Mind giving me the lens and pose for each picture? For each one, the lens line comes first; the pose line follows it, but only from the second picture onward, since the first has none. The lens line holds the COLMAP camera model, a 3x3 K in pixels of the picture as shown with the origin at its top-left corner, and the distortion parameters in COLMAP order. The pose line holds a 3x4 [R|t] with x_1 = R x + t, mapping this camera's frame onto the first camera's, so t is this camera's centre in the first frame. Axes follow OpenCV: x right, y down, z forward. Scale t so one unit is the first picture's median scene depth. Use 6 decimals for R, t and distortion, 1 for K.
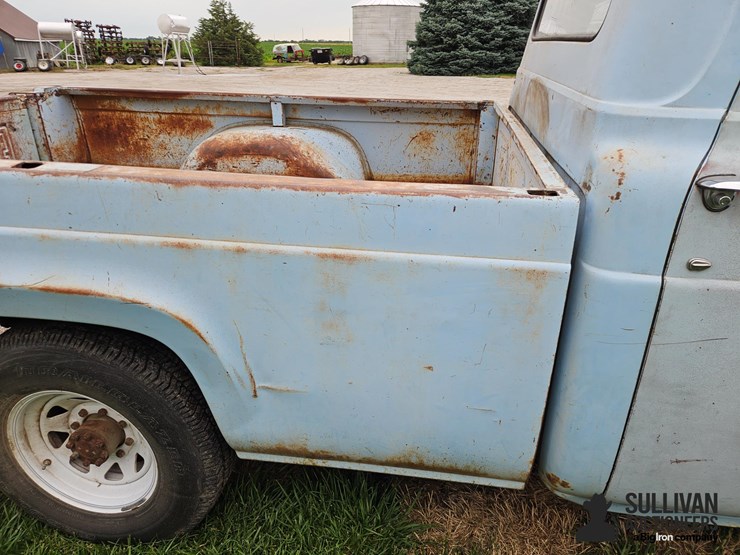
lens RADIAL K [[493.5, 0, 376.1], [0, 493.5, 278.4], [0, 0, 1]] dist [0.084462, -0.072054]
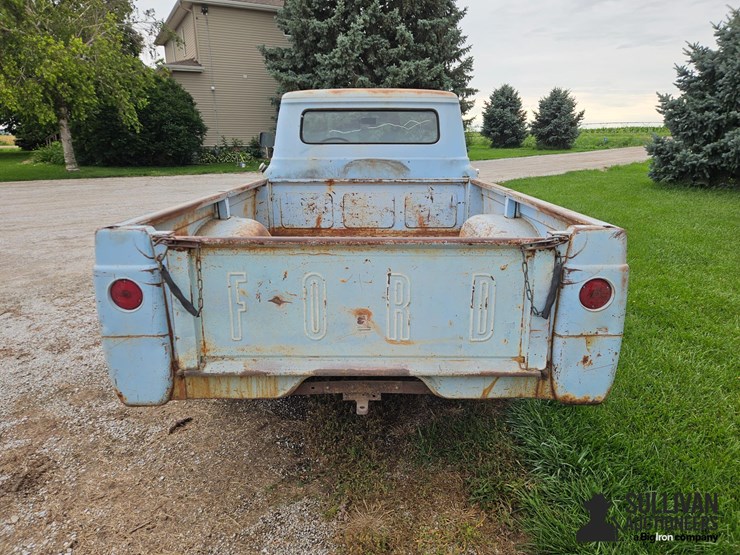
lens RADIAL K [[493.5, 0, 370.7], [0, 493.5, 272.7], [0, 0, 1]] dist [0.084462, -0.072054]
pose [[-0.132474, -0.266516, 0.954683, -0.153166], [0.425564, 0.854585, 0.297624, -0.045581], [-0.895179, 0.445706, 0.000210, 0.088193]]
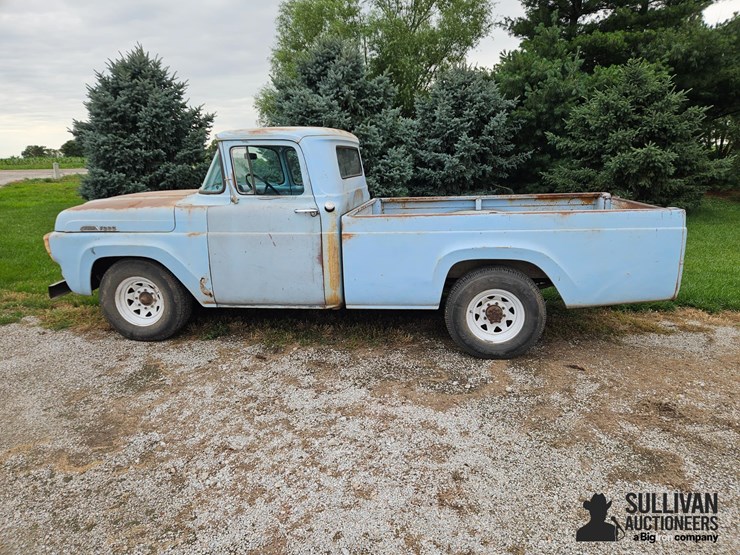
lens RADIAL K [[496.8, 0, 375.4], [0, 496.8, 280.8], [0, 0, 1]] dist [0.068536, -0.054788]
pose [[-0.999863, 0.016372, -0.002434, 0.016695], [0.011193, 0.777145, 0.629222, -0.126191], [0.012193, 0.629108, -0.777222, 0.251068]]
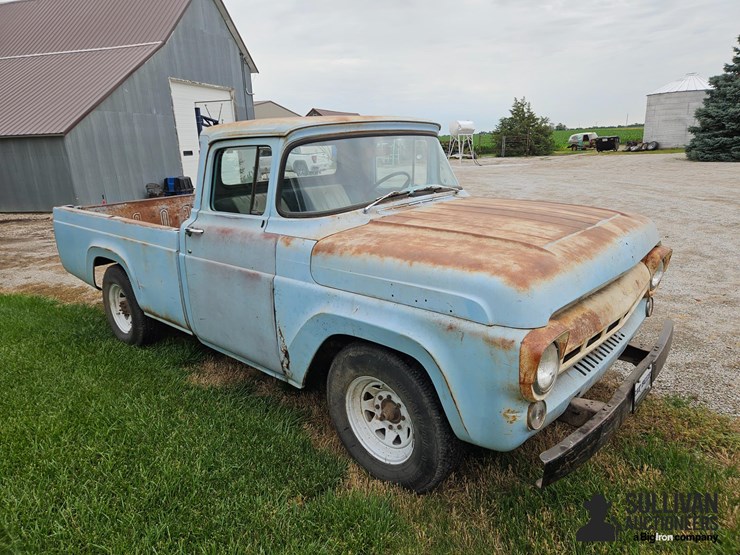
lens RADIAL K [[493.5, 0, 377.5], [0, 493.5, 272.8], [0, 0, 1]] dist [0.084462, -0.072054]
pose [[0.830454, 0.105804, -0.546948, 0.144022], [-0.194265, 0.975170, -0.106320, 0.009234], [0.522118, 0.194546, 0.830388, -0.047037]]
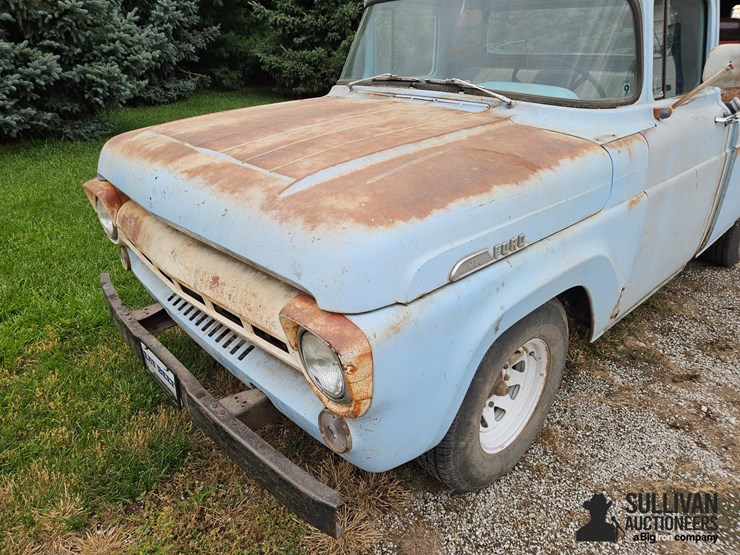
lens RADIAL K [[496.8, 0, 365.1], [0, 496.8, 278.4], [0, 0, 1]] dist [0.068536, -0.054788]
pose [[-0.635461, 0.344970, -0.690786, 0.163231], [-0.321849, 0.694877, 0.643086, -0.059036], [0.701857, 0.630985, -0.330539, 0.109522]]
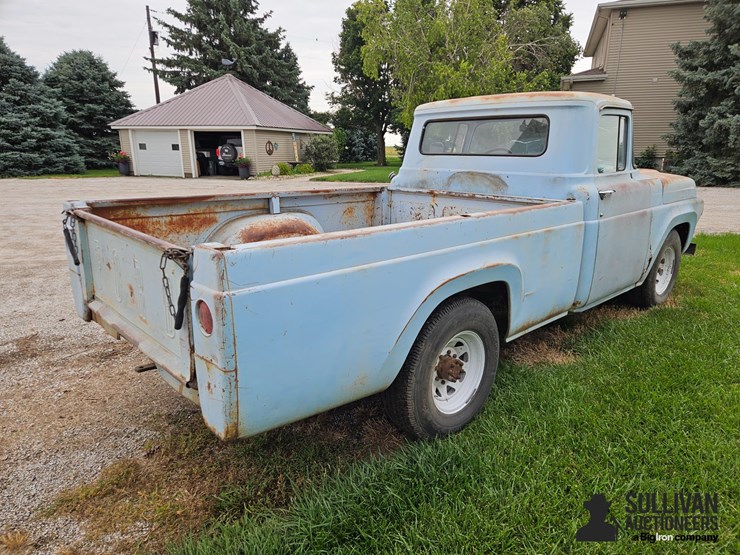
lens RADIAL K [[493.5, 0, 378.7], [0, 493.5, 281.6], [0, 0, 1]] dist [0.084462, -0.072054]
pose [[0.617635, -0.207155, 0.758692, -0.124813], [0.332133, 0.943145, -0.012864, -0.002384], [-0.712892, 0.259932, 0.651322, -0.003453]]
